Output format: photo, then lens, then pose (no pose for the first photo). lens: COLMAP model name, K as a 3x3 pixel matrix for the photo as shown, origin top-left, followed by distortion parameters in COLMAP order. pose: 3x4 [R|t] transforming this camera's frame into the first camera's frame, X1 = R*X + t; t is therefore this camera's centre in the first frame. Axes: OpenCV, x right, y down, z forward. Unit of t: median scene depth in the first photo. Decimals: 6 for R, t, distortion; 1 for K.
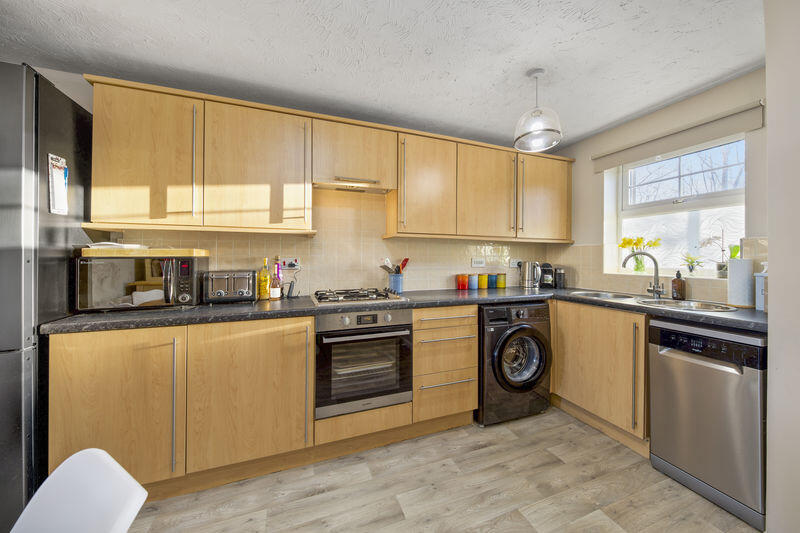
lens RADIAL K [[290.7, 0, 403.3], [0, 290.7, 258.6], [0, 0, 1]] dist [0.002946, 0.000021]
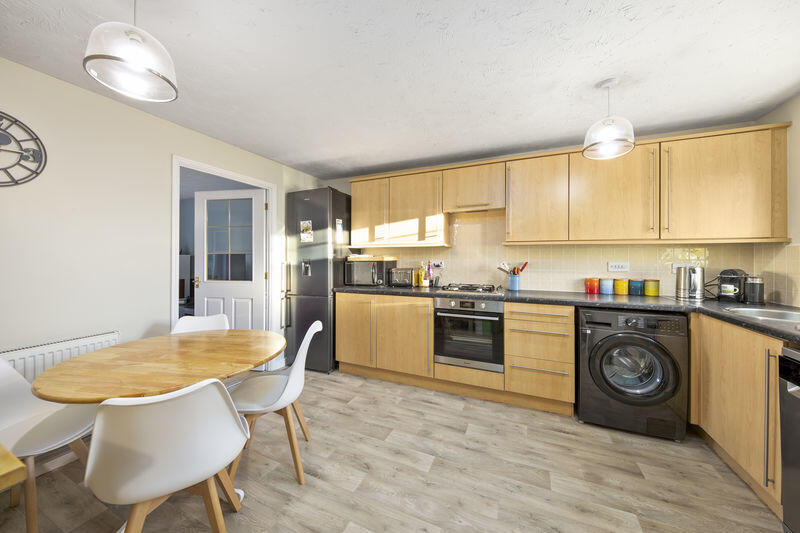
lens RADIAL K [[275.8, 0, 412.1], [0, 275.8, 261.9], [0, 0, 1]] dist [-0.000823, -0.000192]
pose [[0.720801, 0.007823, -0.693098, 0.593801], [-0.001298, 0.999950, 0.009938, -0.015531], [0.693141, -0.006264, 0.720775, -0.164980]]
